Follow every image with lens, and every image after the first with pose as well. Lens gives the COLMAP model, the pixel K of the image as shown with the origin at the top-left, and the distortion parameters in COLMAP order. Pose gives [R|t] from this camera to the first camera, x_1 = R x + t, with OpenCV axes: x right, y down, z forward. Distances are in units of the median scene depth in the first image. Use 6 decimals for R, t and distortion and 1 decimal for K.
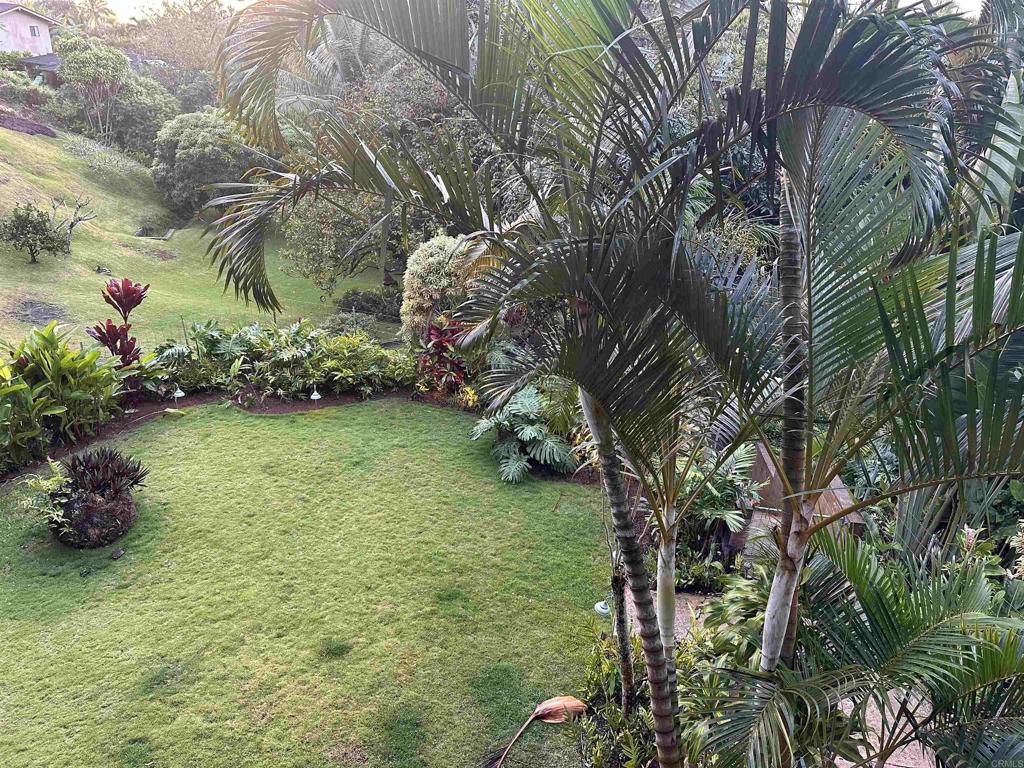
lens RADIAL K [[703.7, 0, 516.1], [0, 703.7, 382.9], [0, 0, 1]] dist [0.083992, -0.092505]
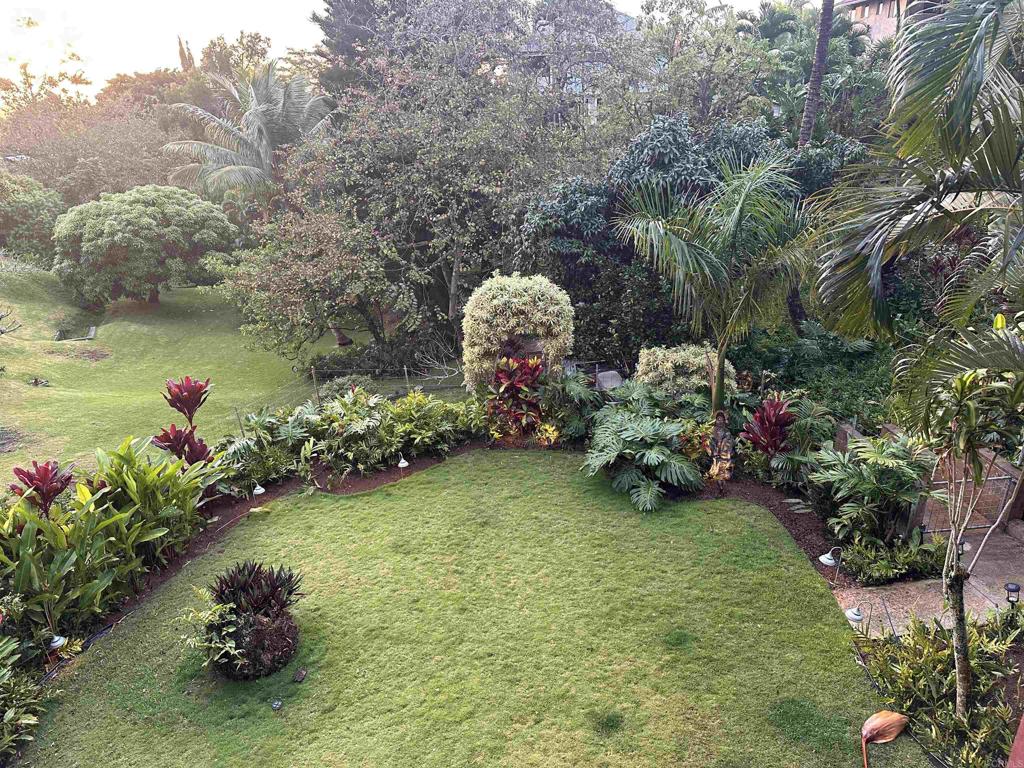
lens RADIAL K [[703.4, 0, 511.6], [0, 703.4, 388.4], [0, 0, 1]] dist [0.085079, -0.093436]
pose [[0.975357, -0.182723, 0.123657, -0.274146], [0.187344, 0.981930, -0.026737, -0.031953], [-0.116537, 0.049244, 0.991965, 0.052421]]
